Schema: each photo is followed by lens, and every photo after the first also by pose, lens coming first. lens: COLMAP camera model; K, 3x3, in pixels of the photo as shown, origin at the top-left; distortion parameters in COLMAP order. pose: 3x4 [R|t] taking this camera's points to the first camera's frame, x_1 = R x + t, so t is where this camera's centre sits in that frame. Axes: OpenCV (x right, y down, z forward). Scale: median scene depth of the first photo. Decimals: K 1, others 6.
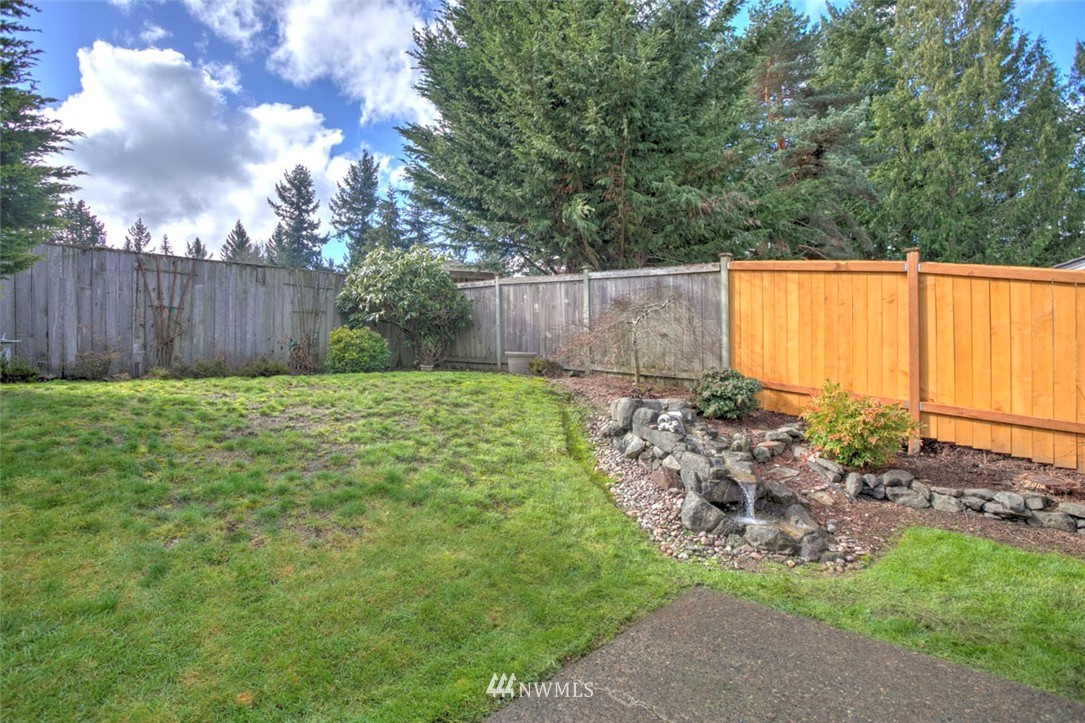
lens RADIAL K [[520.8, 0, 542.3], [0, 520.8, 357.6], [0, 0, 1]] dist [-0.061992, 0.025521]
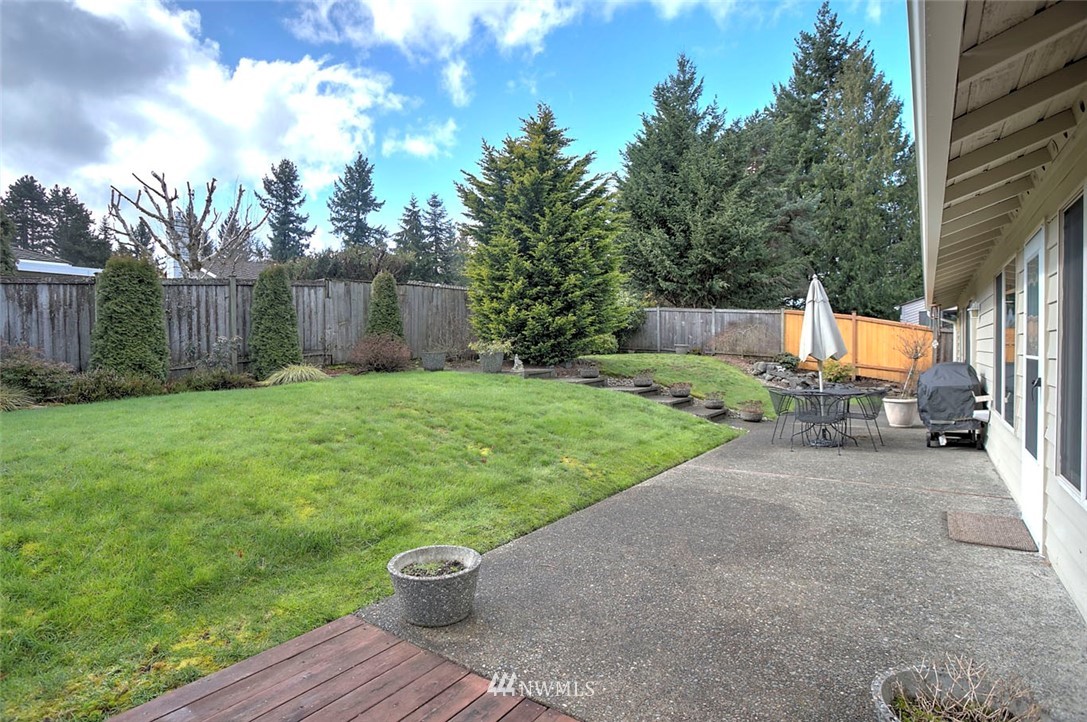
lens RADIAL K [[521.8, 0, 543.3], [0, 521.8, 357.1], [0, 0, 1]] dist [-0.061992, 0.025521]
pose [[0.991519, 0.003020, 0.129928, -0.156549], [-0.005667, 0.999784, 0.020003, 0.000134], [-0.129839, -0.020570, 0.991322, -0.185975]]
